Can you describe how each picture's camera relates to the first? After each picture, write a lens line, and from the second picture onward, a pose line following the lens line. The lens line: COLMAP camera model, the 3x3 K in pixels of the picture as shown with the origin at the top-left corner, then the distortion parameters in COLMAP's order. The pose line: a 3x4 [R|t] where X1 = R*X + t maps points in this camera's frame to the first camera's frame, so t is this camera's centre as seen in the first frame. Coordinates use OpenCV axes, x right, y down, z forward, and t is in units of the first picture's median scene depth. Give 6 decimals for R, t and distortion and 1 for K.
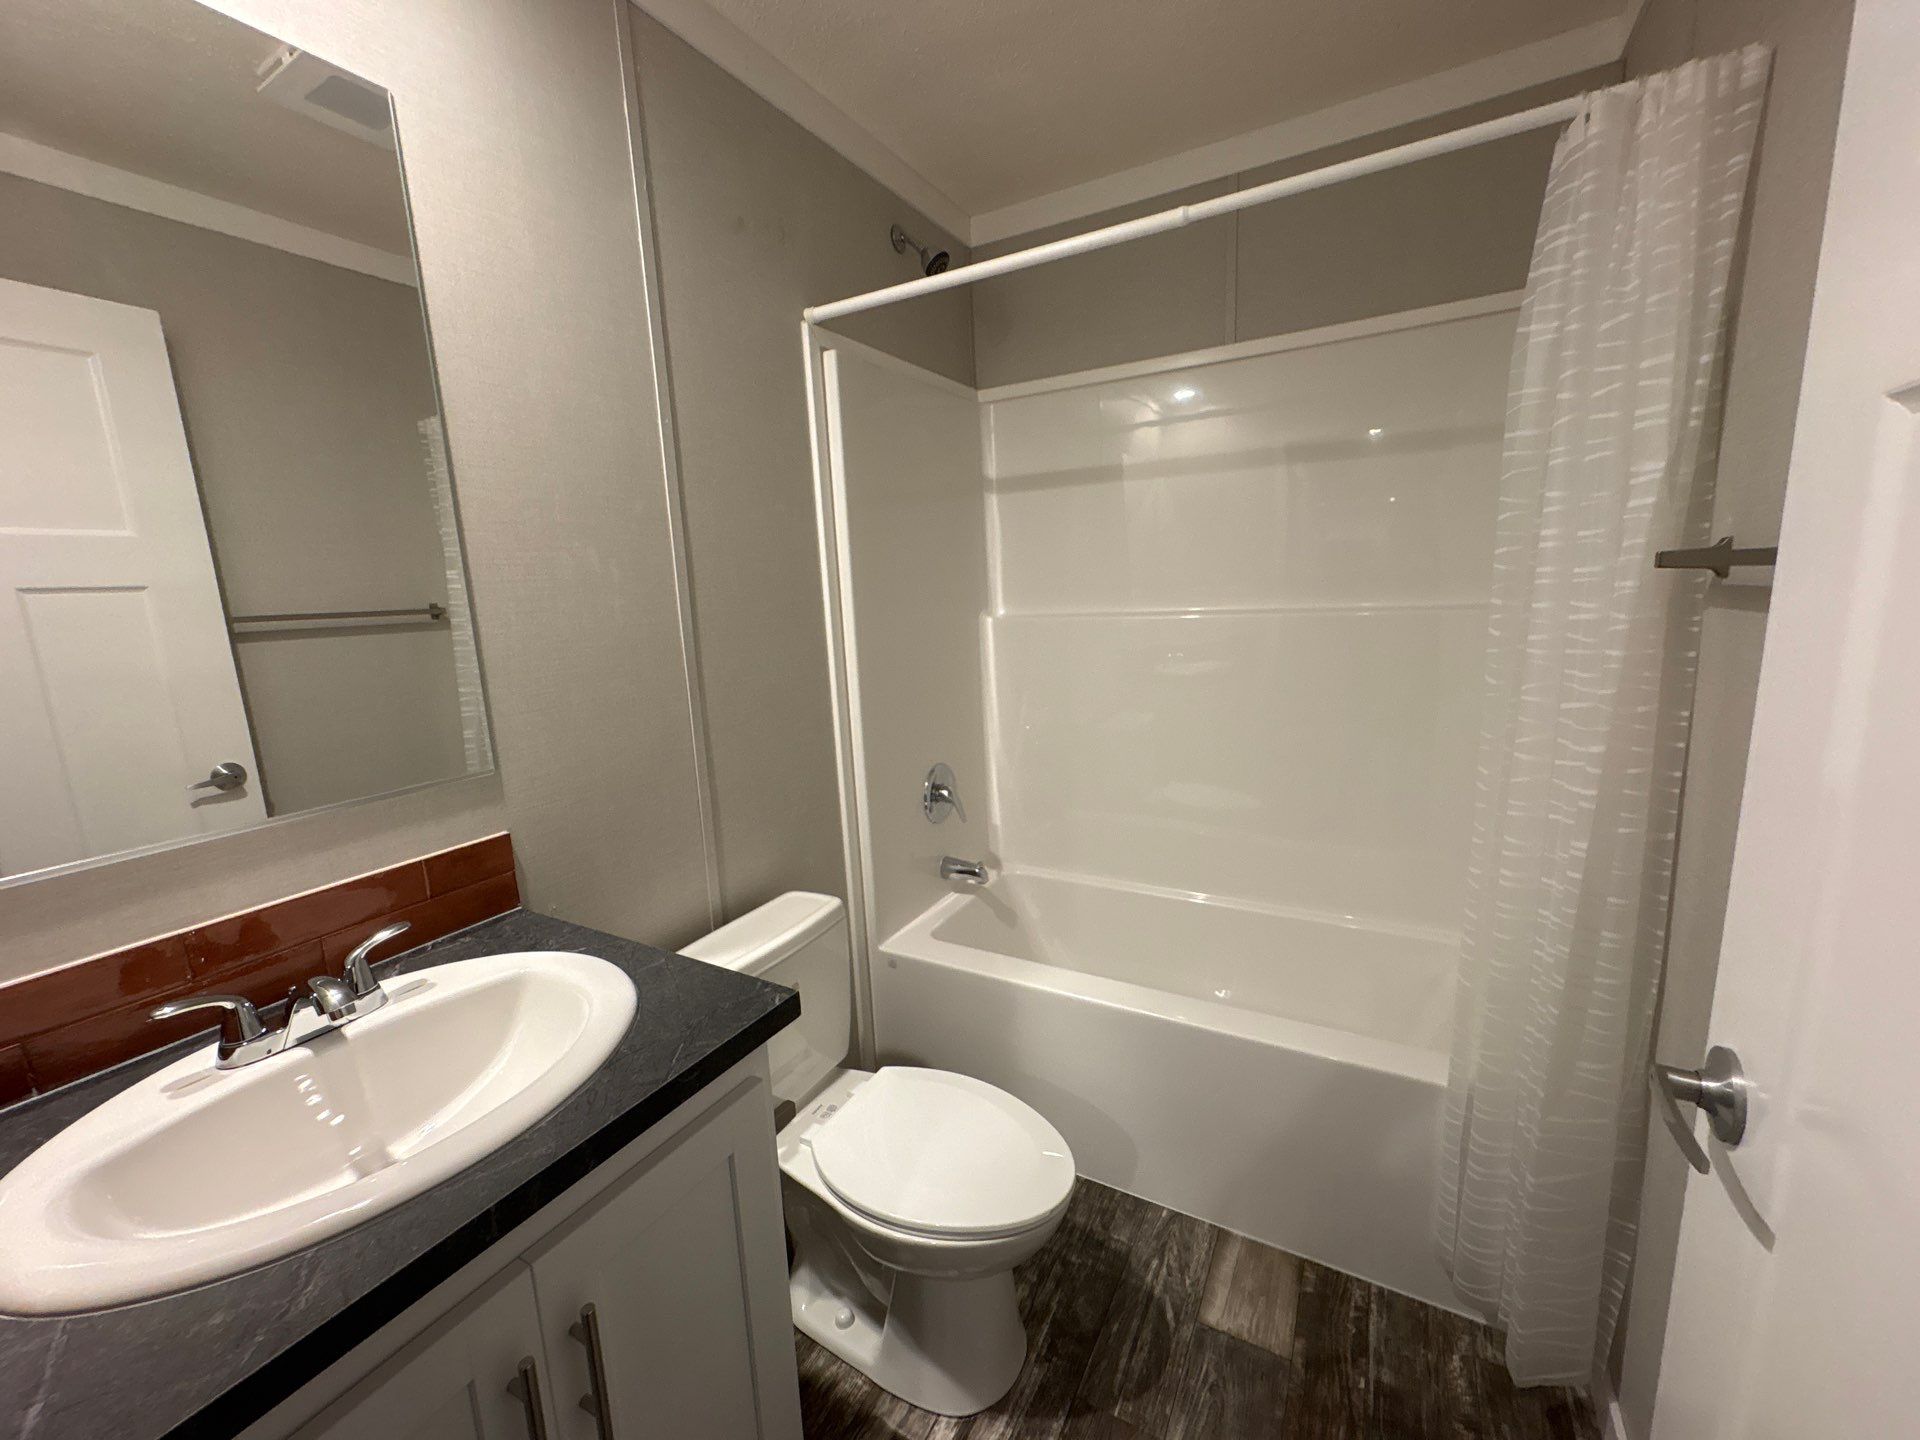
lens RADIAL K [[792.4, 0, 957.8], [0, 792.4, 730.5], [0, 0, 1]] dist [-0.002417, -0.000717]
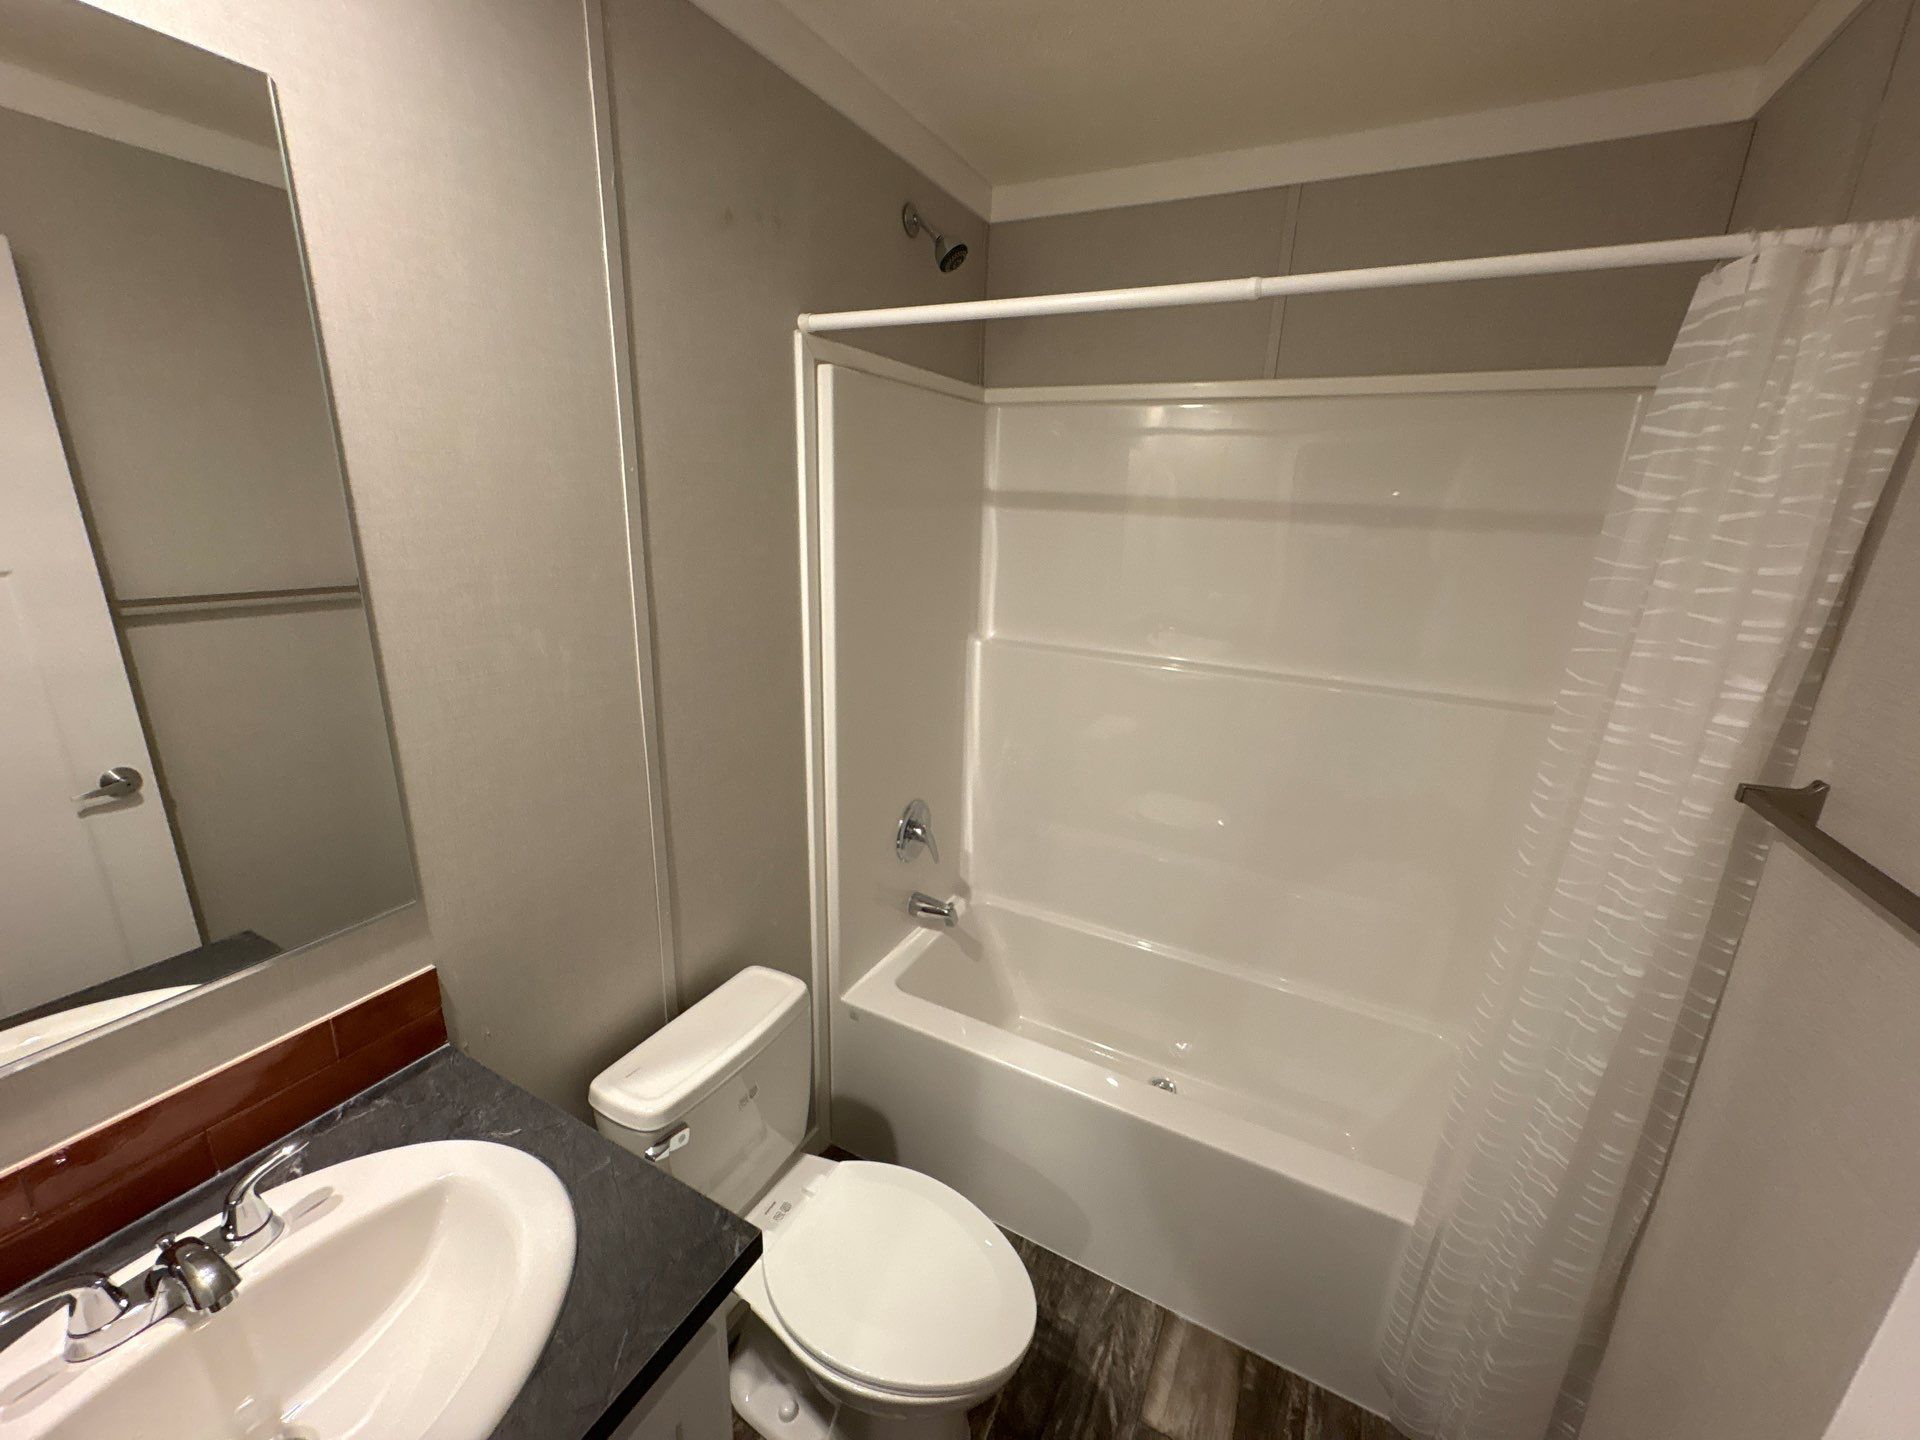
lens RADIAL K [[790.7, 0, 960.4], [0, 790.7, 736.8], [0, 0, 1]] dist [-0.002159, 0.000256]
pose [[0.996262, 0.067813, 0.053512, -0.037012], [-0.073124, 0.991836, 0.104476, -0.200131], [-0.045990, -0.107998, 0.993087, 0.096775]]
